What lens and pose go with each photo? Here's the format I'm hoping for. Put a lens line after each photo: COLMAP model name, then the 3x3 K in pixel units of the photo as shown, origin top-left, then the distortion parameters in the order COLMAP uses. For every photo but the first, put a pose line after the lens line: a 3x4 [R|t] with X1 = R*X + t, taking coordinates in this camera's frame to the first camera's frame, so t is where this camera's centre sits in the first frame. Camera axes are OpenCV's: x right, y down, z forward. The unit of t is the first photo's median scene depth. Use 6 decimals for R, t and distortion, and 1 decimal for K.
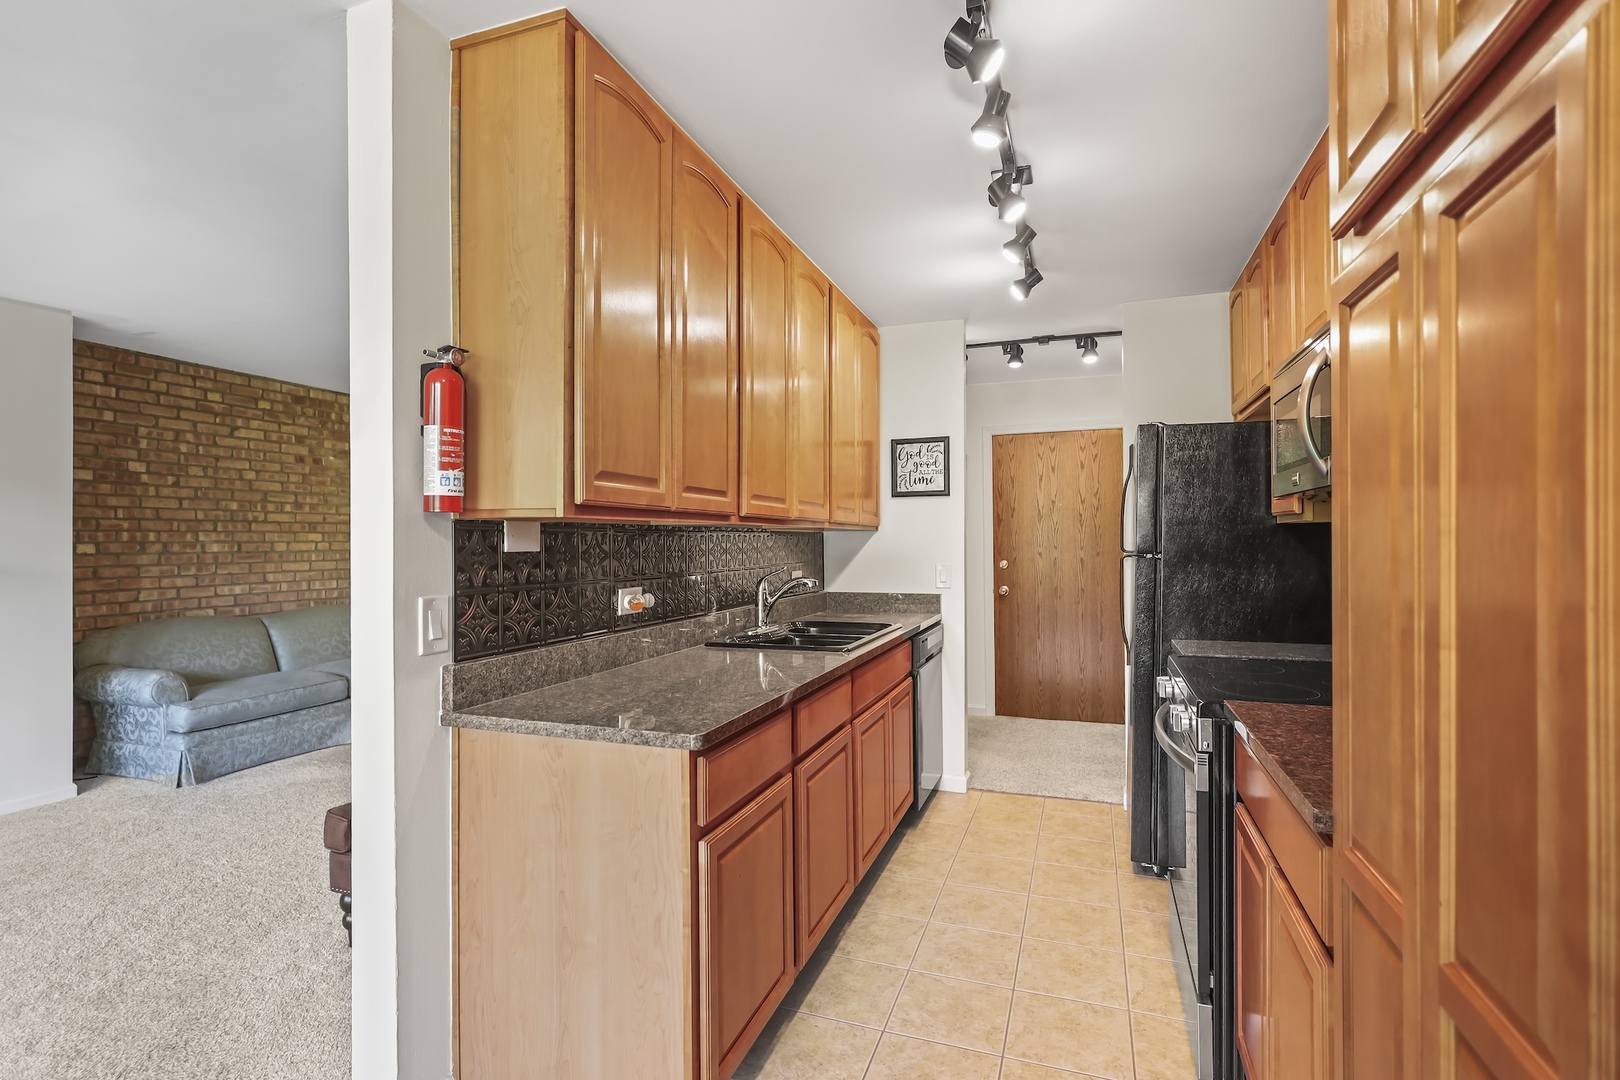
lens RADIAL K [[758.6, 0, 814.0], [0, 758.6, 541.6], [0, 0, 1]] dist [-0.000920, -0.000464]
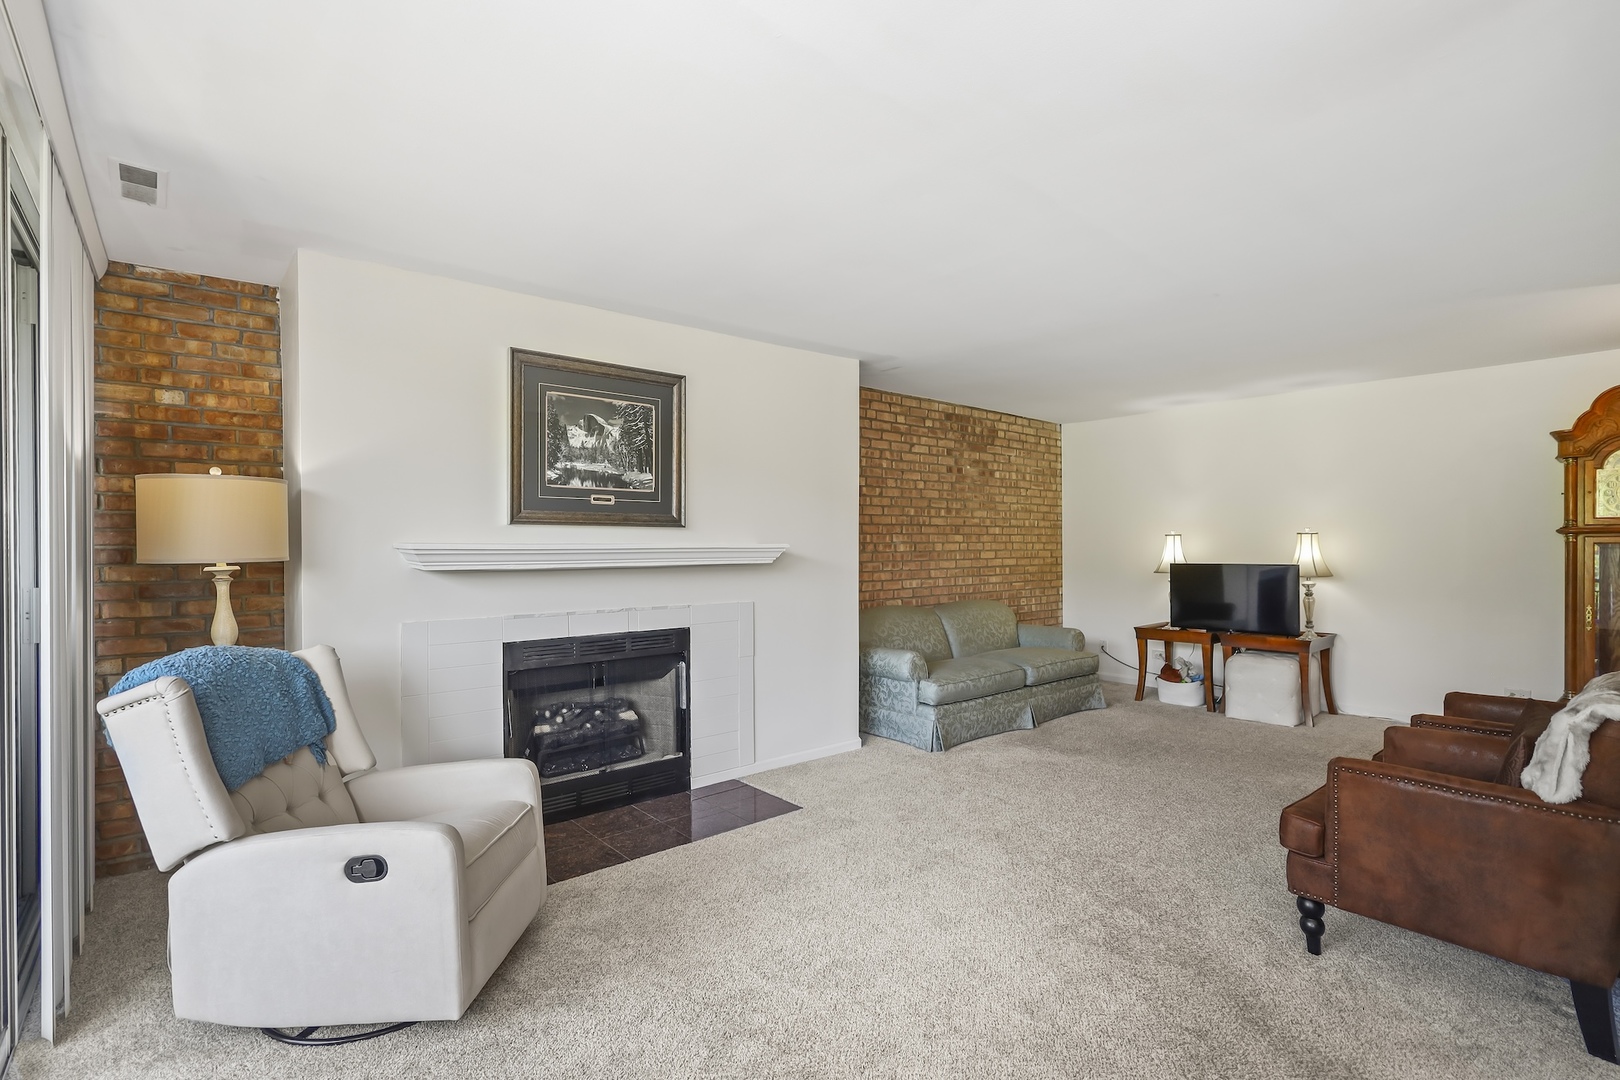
lens RADIAL K [[758.6, 0, 814.0], [0, 758.6, 541.6], [0, 0, 1]] dist [-0.000920, -0.000464]
pose [[0.863797, -0.001277, -0.503839, -0.318354], [0.000831, 0.999999, -0.001110, -0.000026], [0.503840, 0.000540, 0.863797, -0.085355]]
